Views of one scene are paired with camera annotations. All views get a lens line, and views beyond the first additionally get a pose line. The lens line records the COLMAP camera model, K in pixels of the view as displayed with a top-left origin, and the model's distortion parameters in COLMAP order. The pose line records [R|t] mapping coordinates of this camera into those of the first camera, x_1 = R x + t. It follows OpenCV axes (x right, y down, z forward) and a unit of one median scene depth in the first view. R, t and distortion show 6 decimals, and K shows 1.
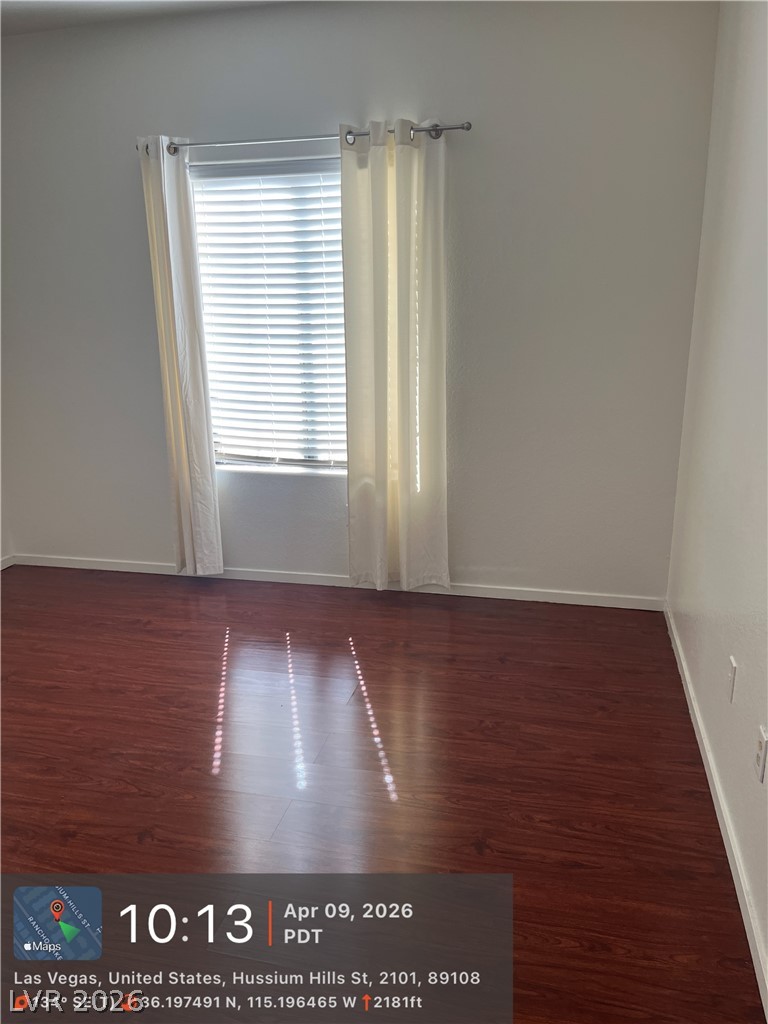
lens RADIAL K [[783.9, 0, 384.9], [0, 783.9, 517.5], [0, 0, 1]] dist [0.049449, -0.065930]
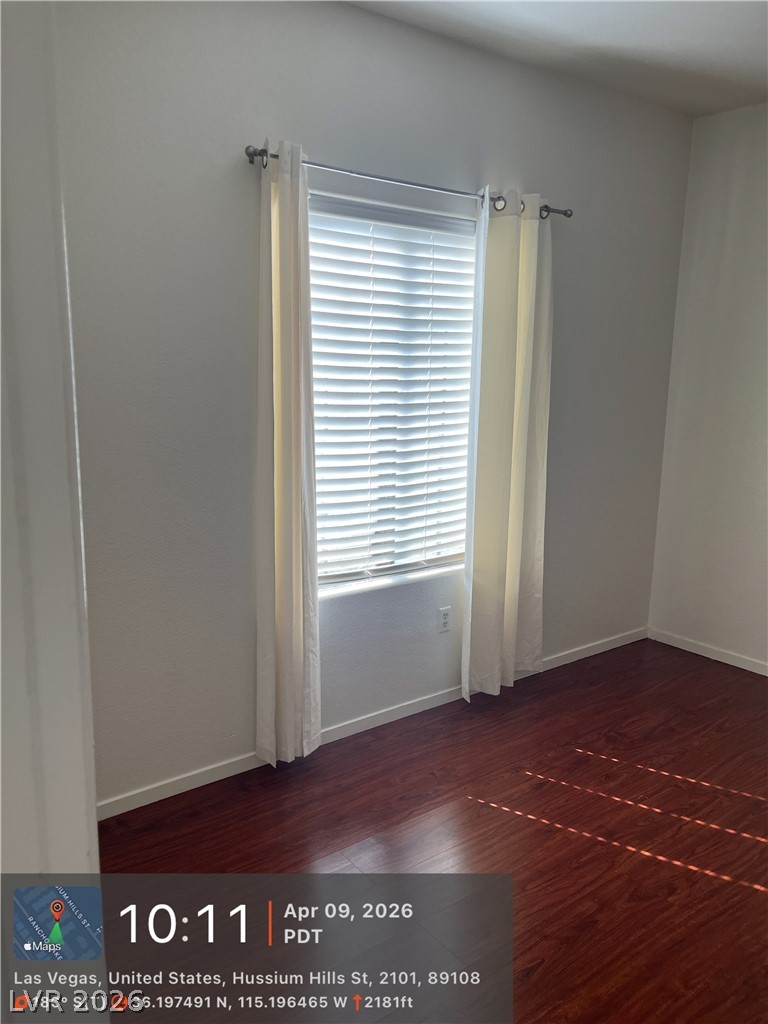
lens RADIAL K [[783.9, 0, 382.4], [0, 783.9, 507.7], [0, 0, 1]] dist [0.049449, -0.065930]
pose [[0.620037, -0.120454, 0.775271, -0.802950], [0.177320, 0.984091, 0.011084, -0.158217], [-0.764272, 0.130598, 0.631532, 0.534662]]
